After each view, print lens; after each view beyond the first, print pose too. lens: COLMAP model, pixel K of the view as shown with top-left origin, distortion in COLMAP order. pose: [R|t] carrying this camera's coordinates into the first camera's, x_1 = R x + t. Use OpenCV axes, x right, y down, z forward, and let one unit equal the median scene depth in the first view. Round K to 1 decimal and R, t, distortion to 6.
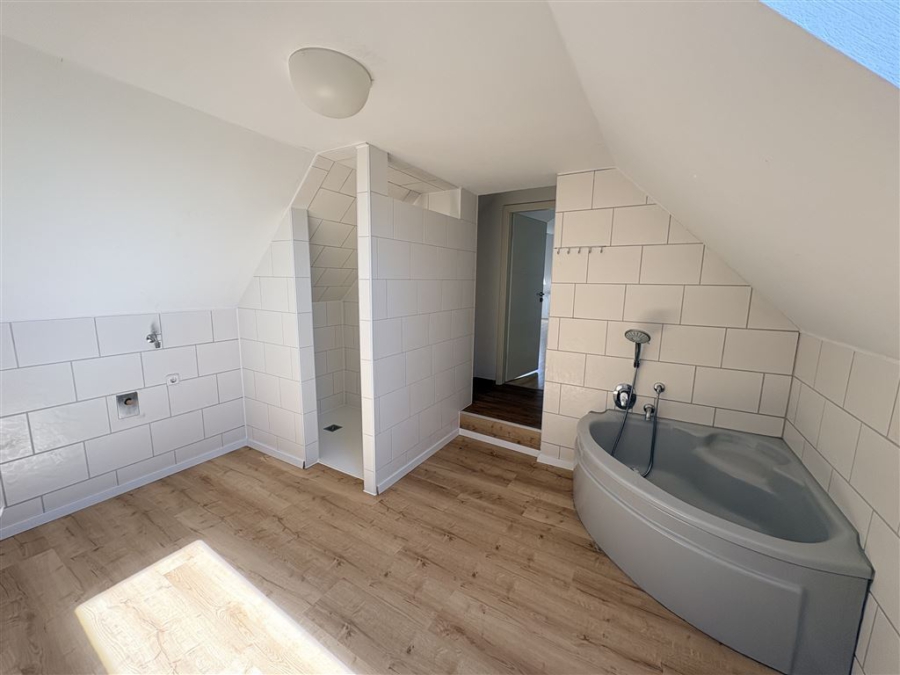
lens RADIAL K [[357.0, 0, 450.0], [0, 357.0, 337.5], [0, 0, 1]] dist [-0.002157, -0.000498]
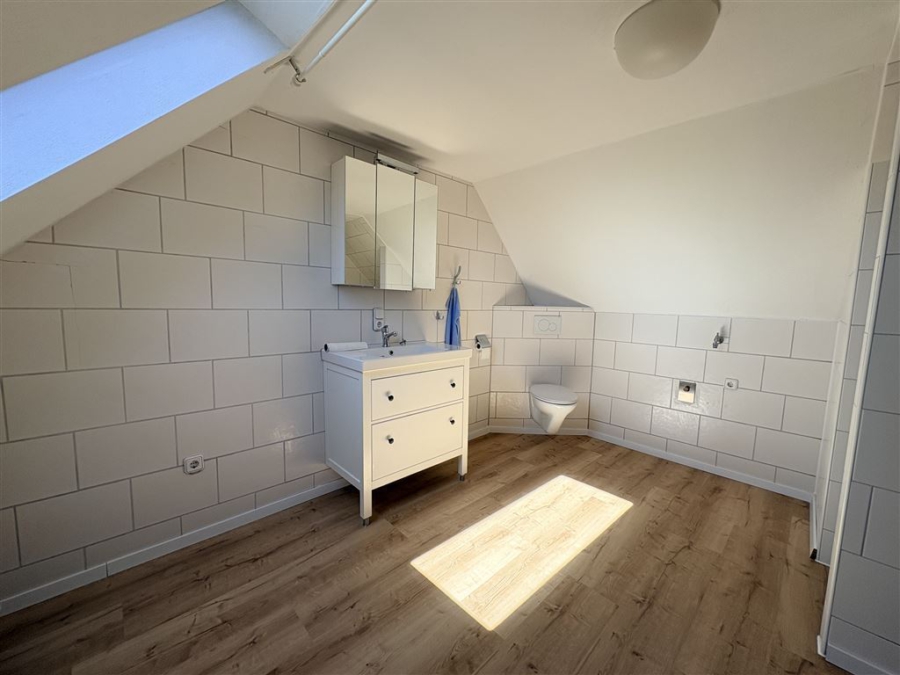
lens RADIAL K [[357.0, 0, 450.0], [0, 357.0, 337.5], [0, 0, 1]] dist [-0.002157, -0.000498]
pose [[-0.263514, 0.078905, -0.961423, 0.491268], [-0.181293, 0.974839, 0.129696, 0.003995], [0.947467, 0.208476, -0.242579, 0.579096]]
